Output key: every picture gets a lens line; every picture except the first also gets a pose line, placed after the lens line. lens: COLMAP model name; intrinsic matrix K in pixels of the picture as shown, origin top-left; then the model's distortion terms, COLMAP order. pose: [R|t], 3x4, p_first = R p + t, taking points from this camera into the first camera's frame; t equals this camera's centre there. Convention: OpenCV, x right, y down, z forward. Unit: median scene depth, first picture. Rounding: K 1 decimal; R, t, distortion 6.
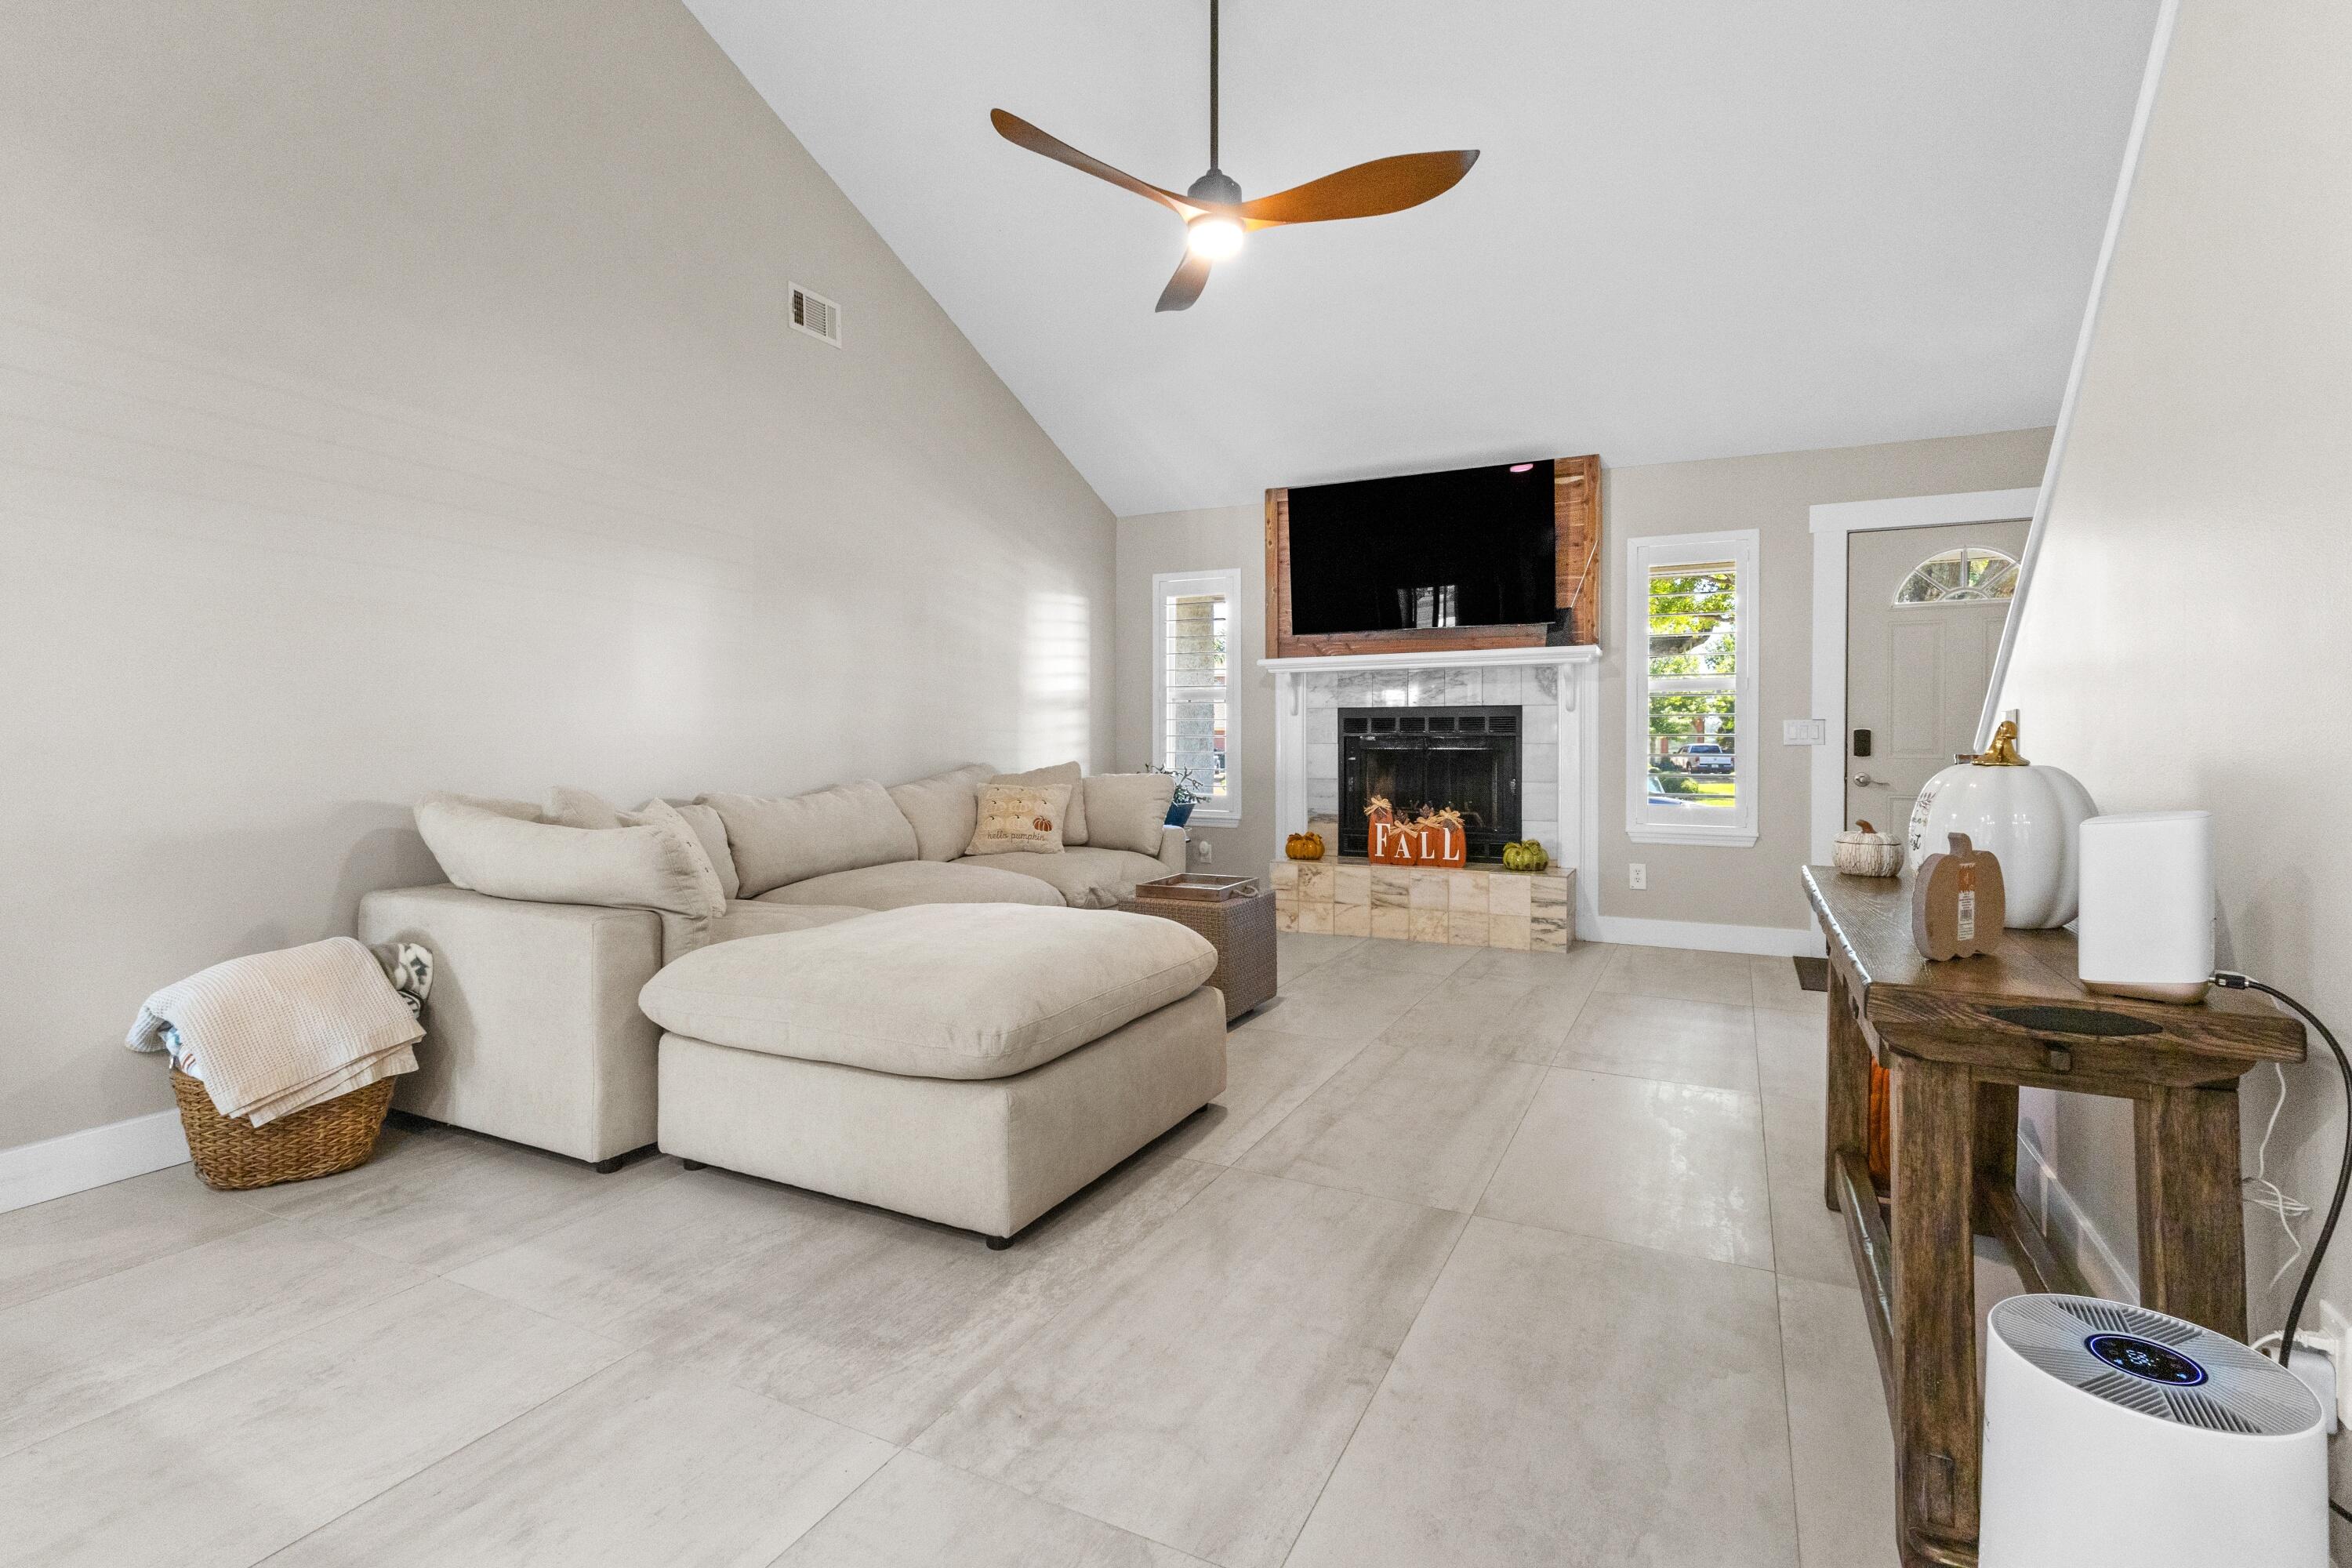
lens RADIAL K [[1101.6, 0, 1176.0], [0, 1101.6, 744.6], [0, 0, 1]] dist [0.001435, 0.000693]
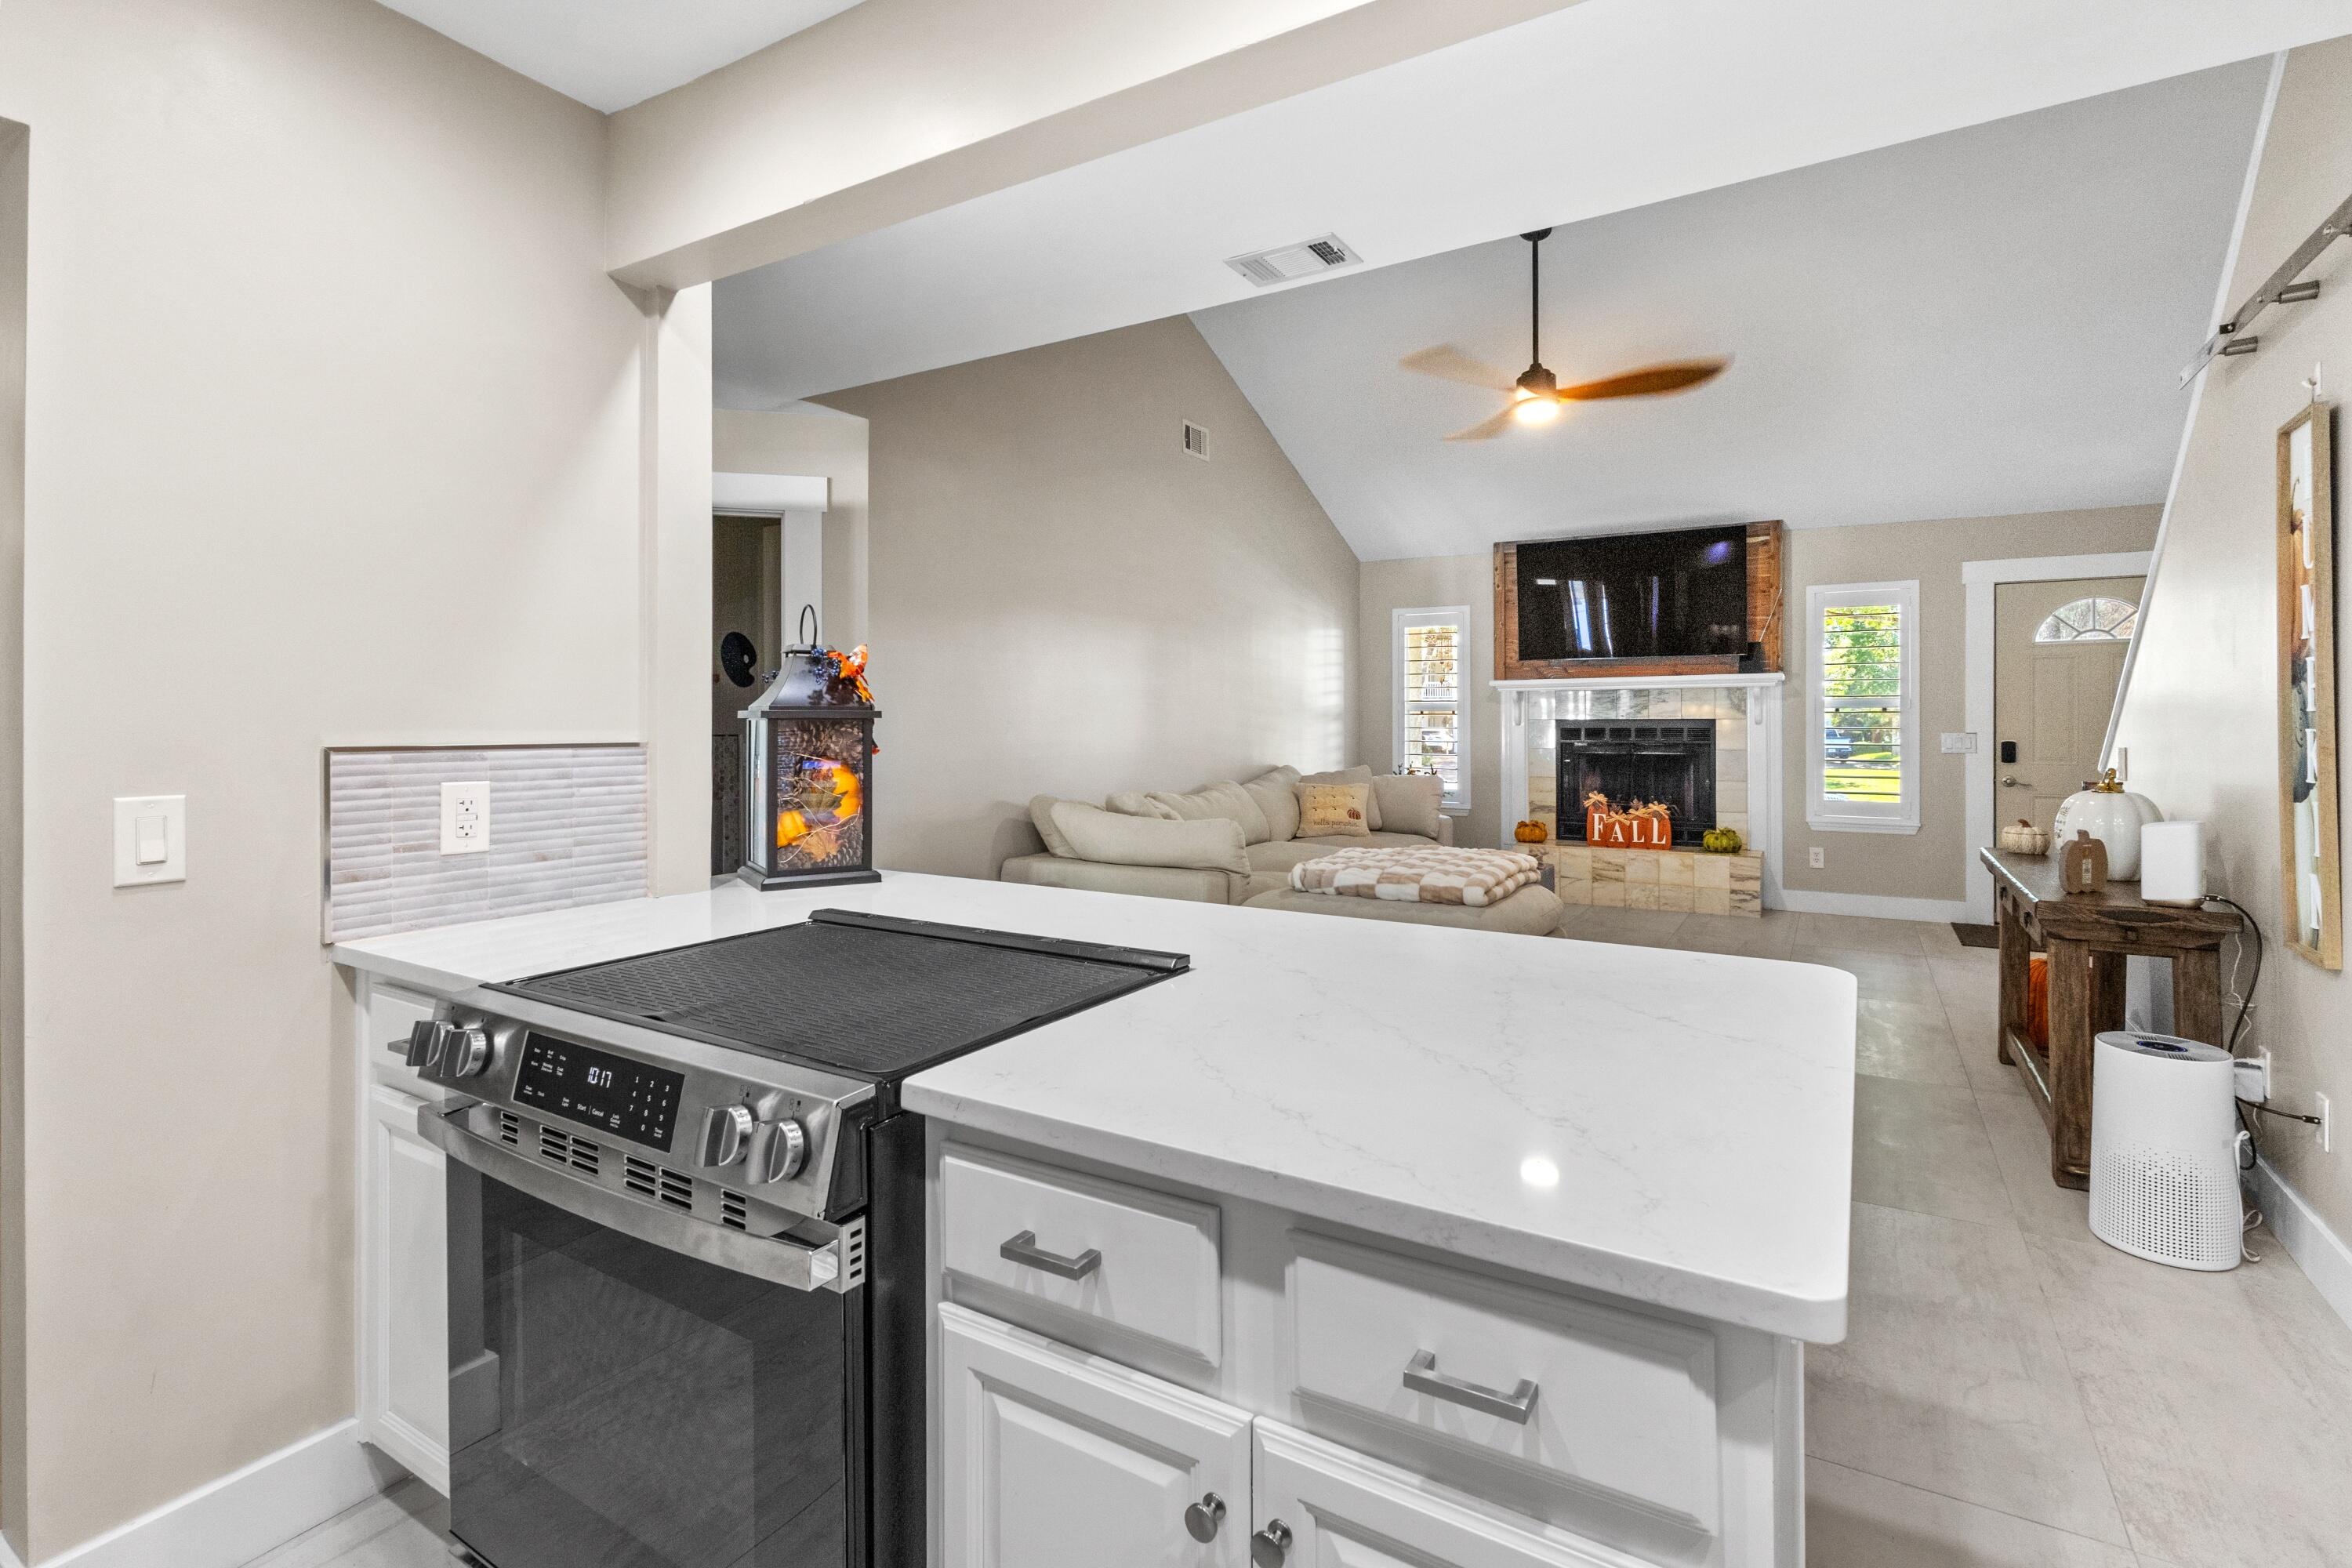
lens RADIAL K [[1101.6, 0, 1172.8], [0, 1101.6, 719.9], [0, 0, 1]] dist [0.001435, 0.000693]
pose [[0.996763, -0.002032, -0.080372, -0.220837], [0.001481, 0.999975, -0.006922, -0.030653], [0.080384, 0.006781, 0.996741, -0.321936]]
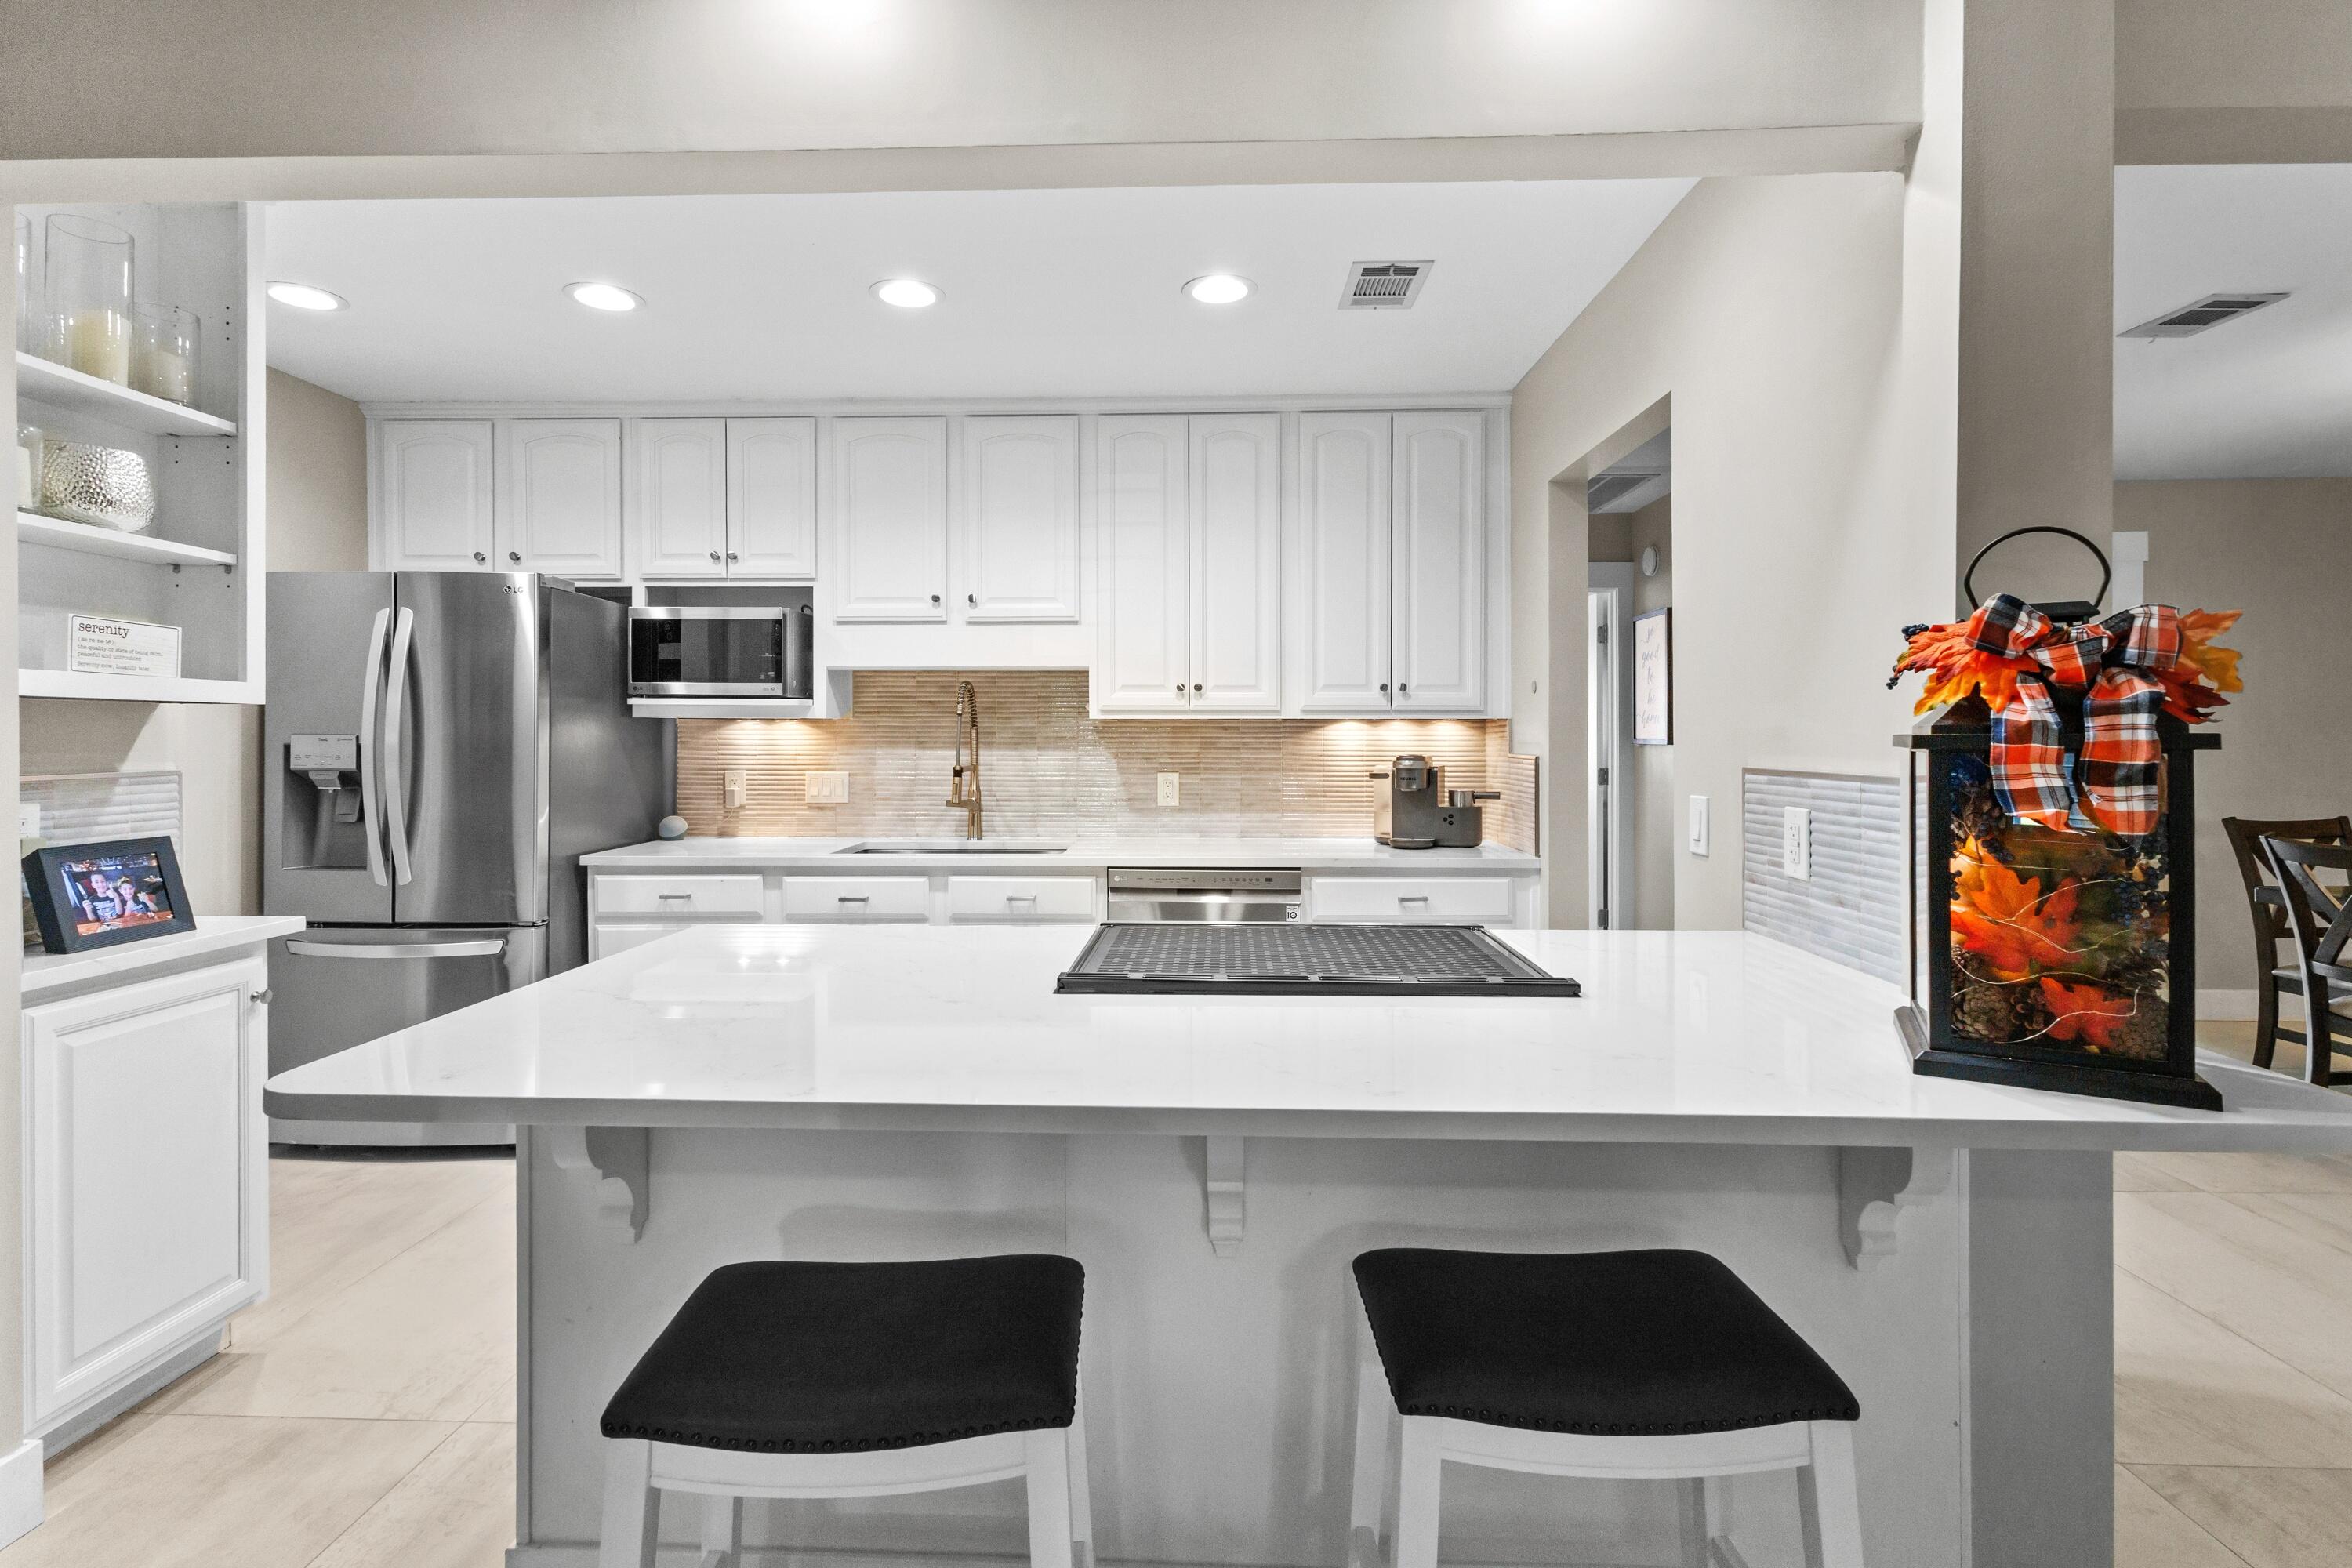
lens RADIAL K [[1101.6, 0, 1154.1], [0, 1101.6, 749.9], [0, 0, 1]] dist [0.001435, 0.000693]
pose [[-0.913271, 0.006316, -0.407304, -0.142385], [-0.000914, 0.999846, 0.017554, -0.038206], [0.407352, 0.016403, -0.913124, 0.256488]]
